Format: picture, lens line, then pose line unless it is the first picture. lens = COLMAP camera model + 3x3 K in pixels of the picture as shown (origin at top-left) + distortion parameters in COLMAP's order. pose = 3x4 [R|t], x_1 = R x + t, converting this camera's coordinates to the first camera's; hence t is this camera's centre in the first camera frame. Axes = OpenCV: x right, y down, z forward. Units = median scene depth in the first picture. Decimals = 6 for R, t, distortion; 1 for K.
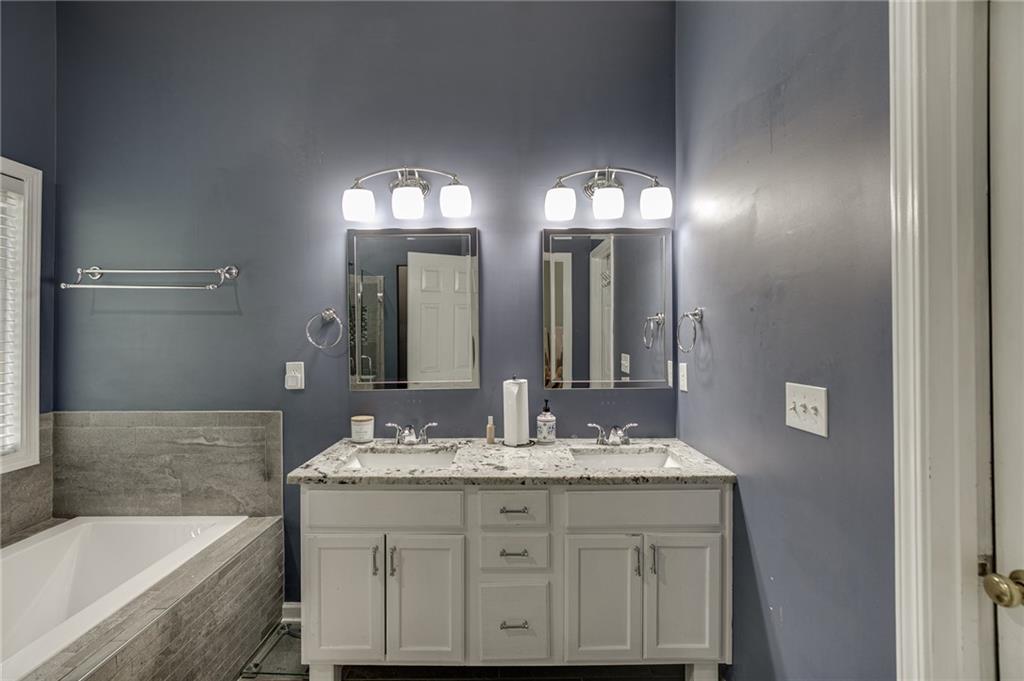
lens RADIAL K [[463.6, 0, 509.4], [0, 463.6, 333.5], [0, 0, 1]] dist [-0.002732, 0.000067]
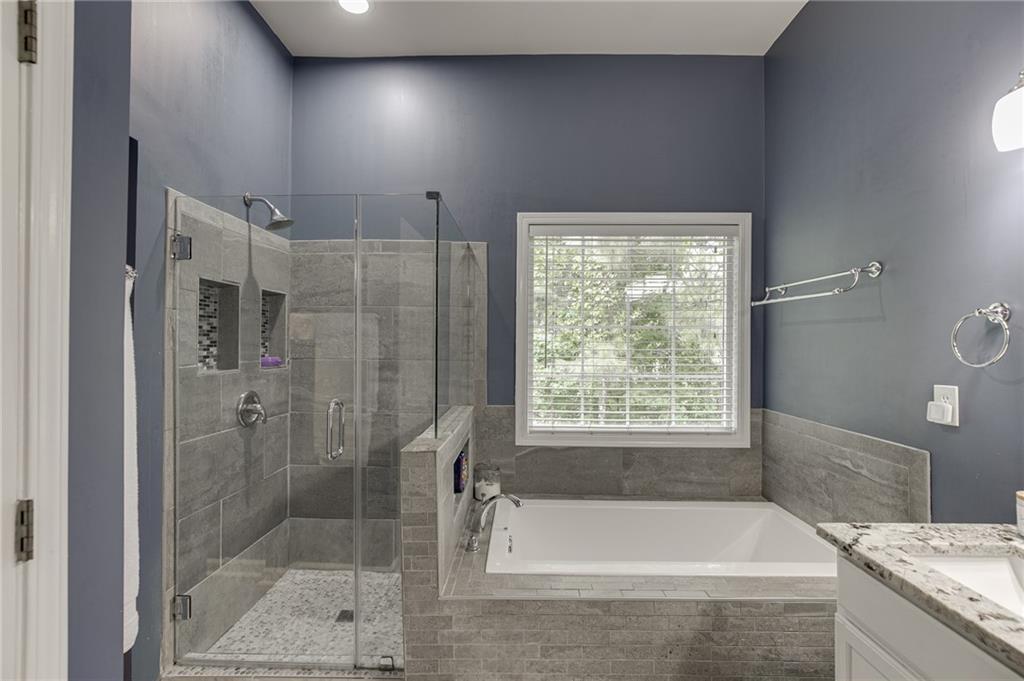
lens RADIAL K [[463.8, 0, 512.0], [0, 463.8, 340.5], [0, 0, 1]] dist [0.001315, 0.000646]
pose [[-0.019214, -0.006526, -0.999794, 0.240801], [-0.000290, 0.999979, -0.006522, 0.000006], [0.999815, 0.000165, -0.019215, 0.371985]]
